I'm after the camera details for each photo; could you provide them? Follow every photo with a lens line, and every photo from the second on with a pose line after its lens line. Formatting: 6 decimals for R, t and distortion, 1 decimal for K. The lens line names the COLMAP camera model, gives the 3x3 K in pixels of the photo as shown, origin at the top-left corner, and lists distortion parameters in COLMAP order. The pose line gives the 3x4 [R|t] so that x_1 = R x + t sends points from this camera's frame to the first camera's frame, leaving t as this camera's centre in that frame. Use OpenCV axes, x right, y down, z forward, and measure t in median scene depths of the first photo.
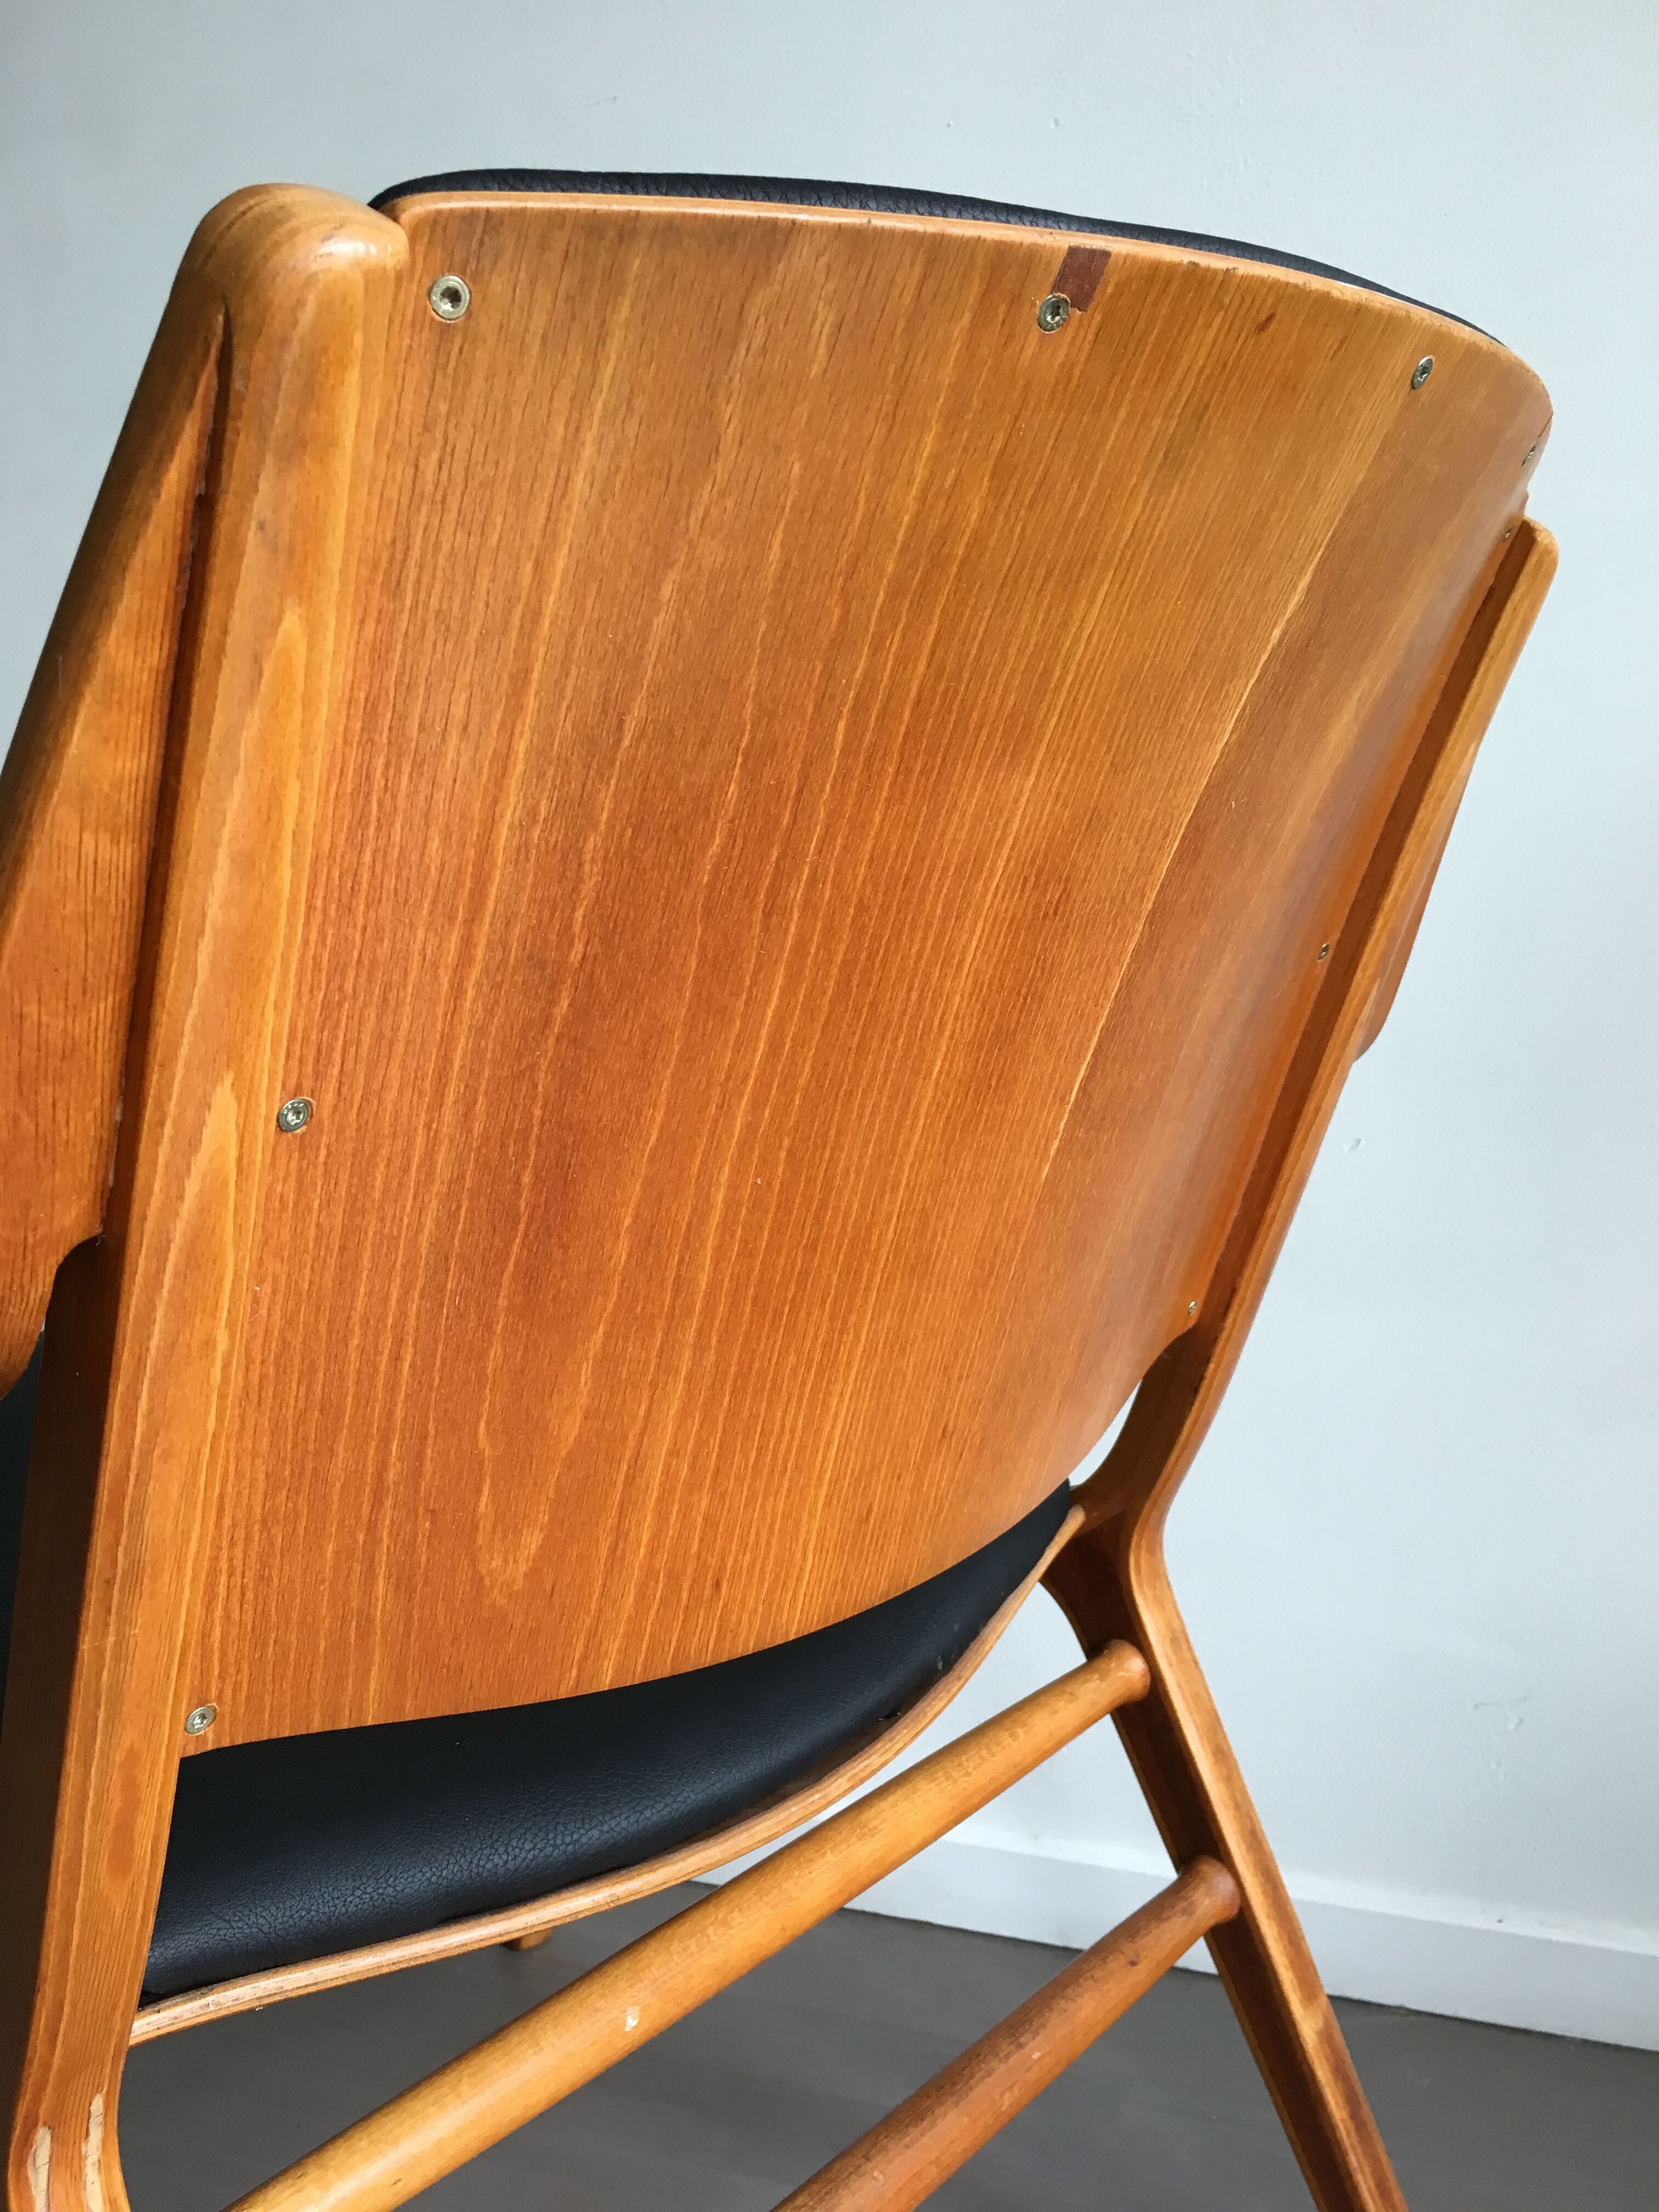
lens RADIAL K [[1941.6, 0, 829.5], [0, 1941.6, 1106.0], [0, 0, 1]] dist [0.091723, -0.152647]
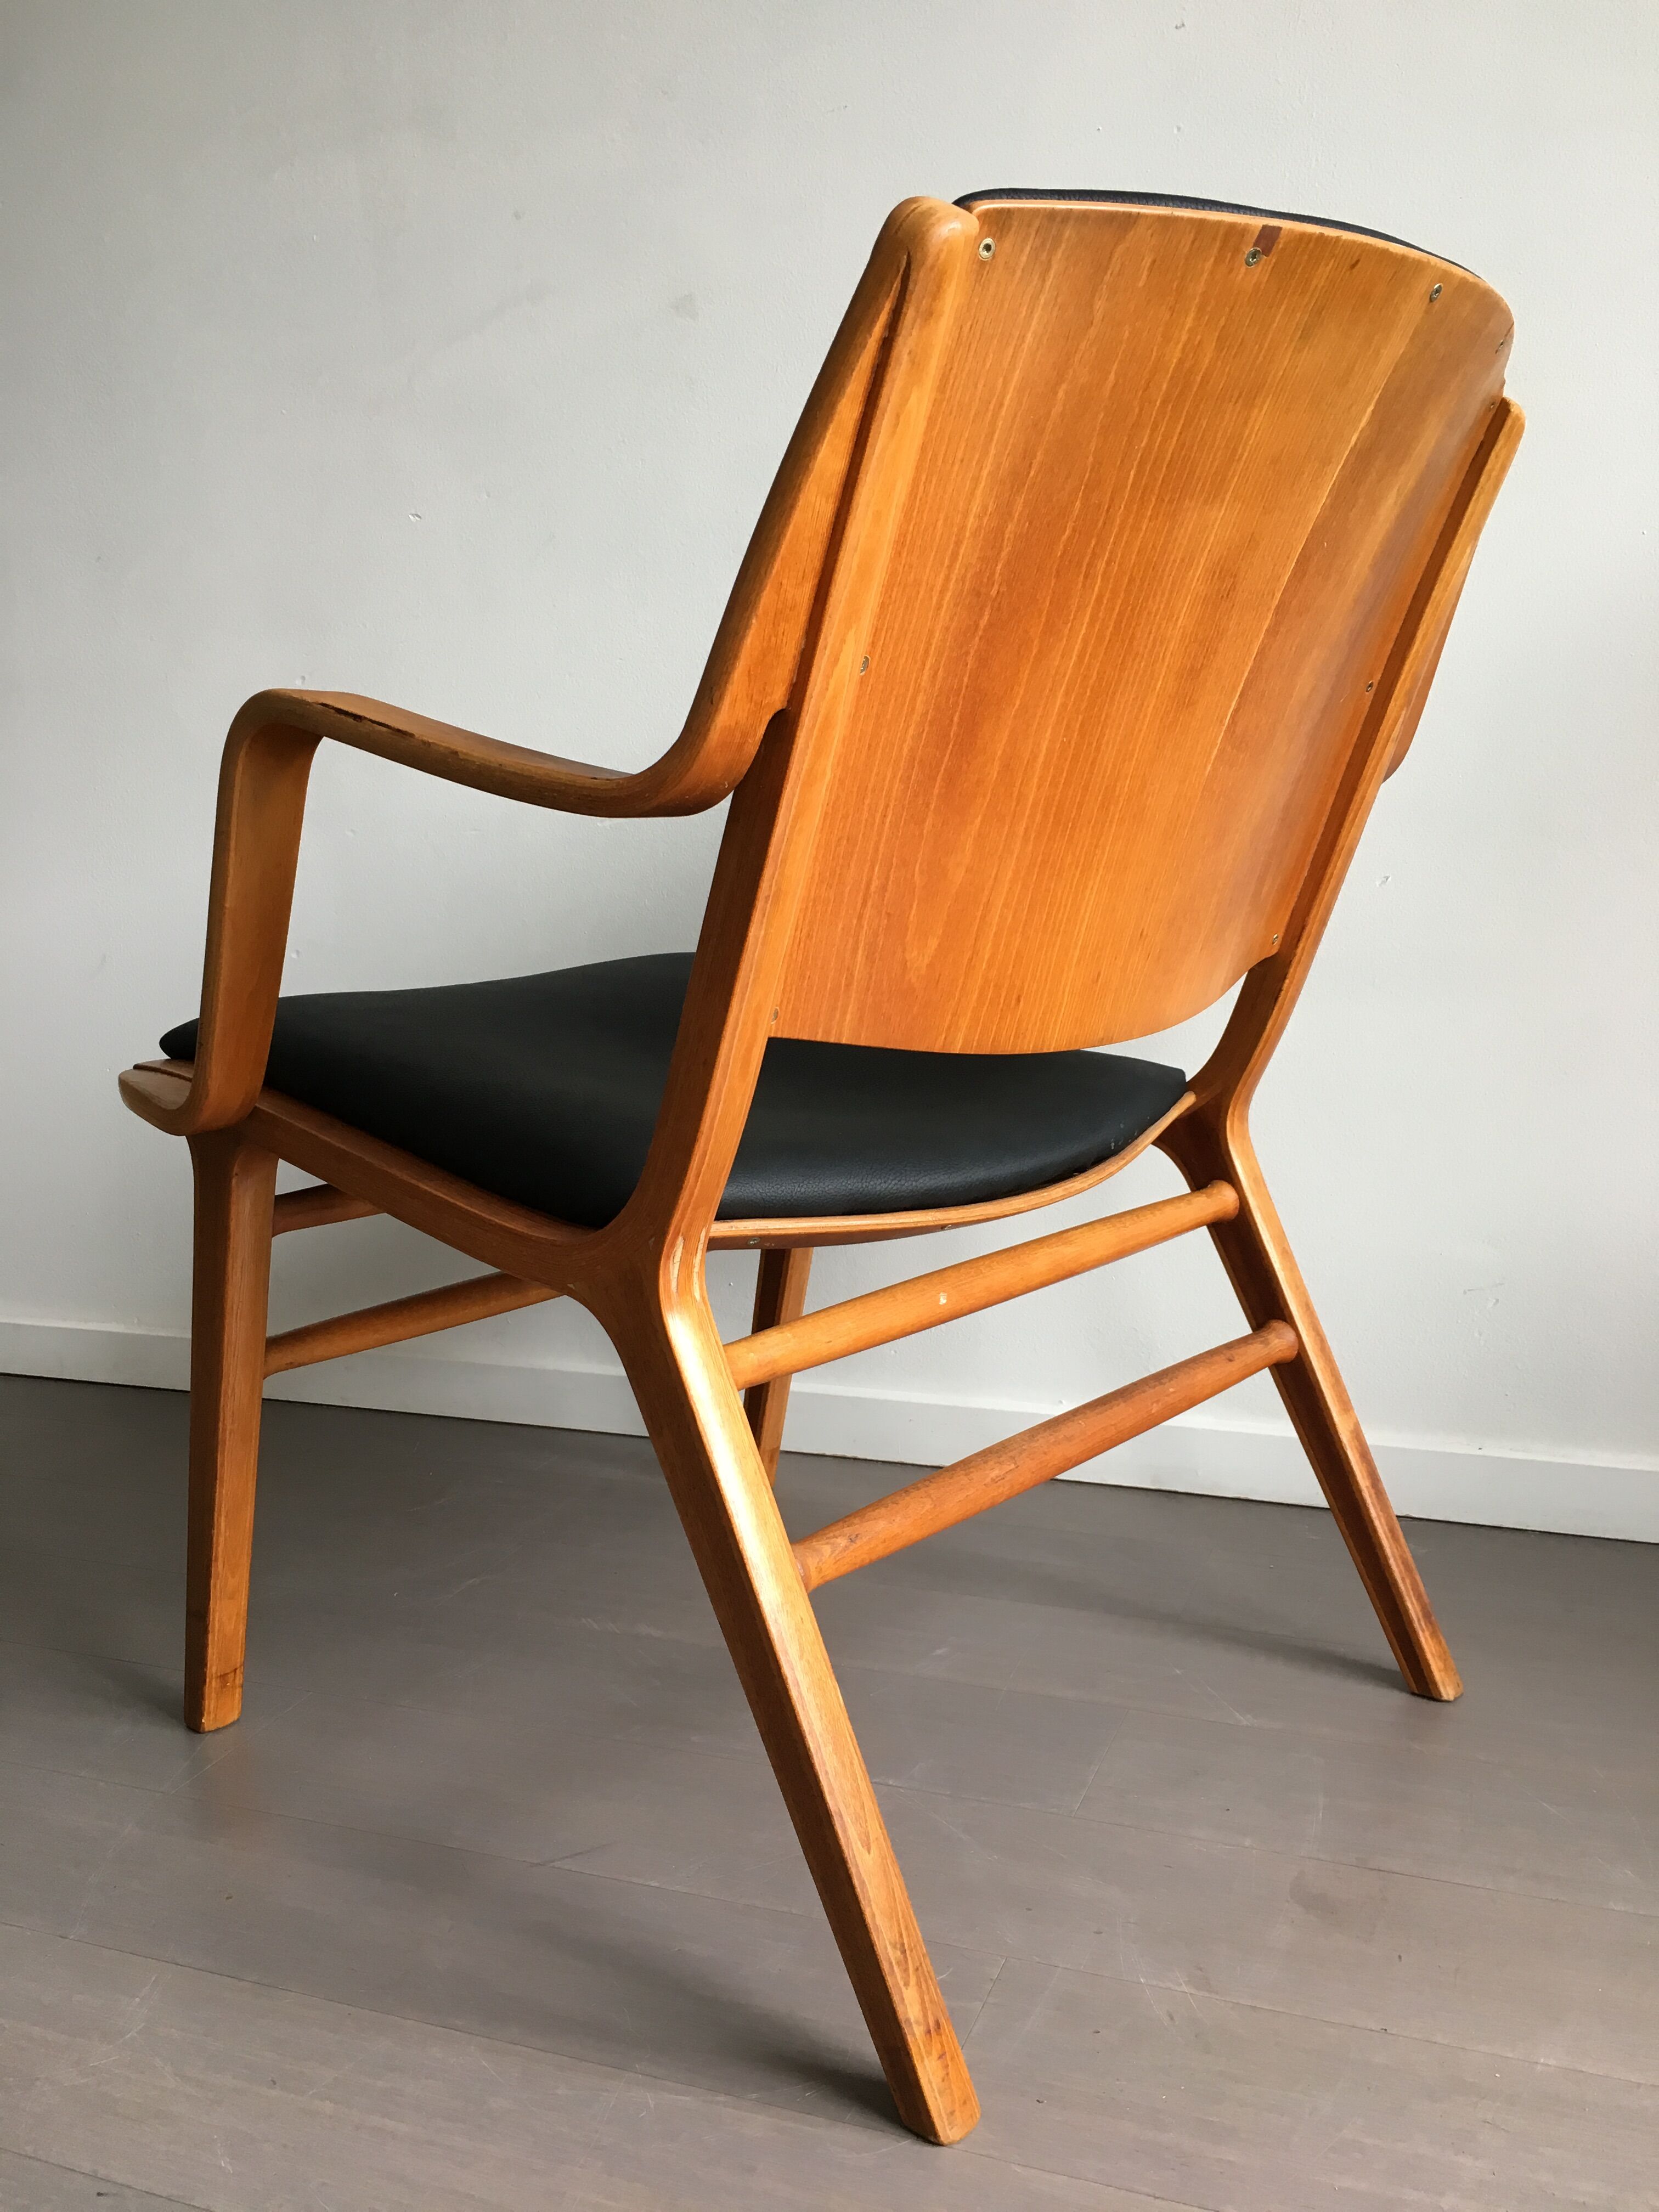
lens RADIAL K [[1941.6, 0, 829.5], [0, 1941.6, 1106.0], [0, 0, 1]] dist [0.091723, -0.152647]
pose [[0.999928, 0.009122, -0.007783, -0.252816], [-0.008997, 0.999832, 0.015994, 0.374807], [0.007928, -0.015923, 0.999842, -0.885570]]
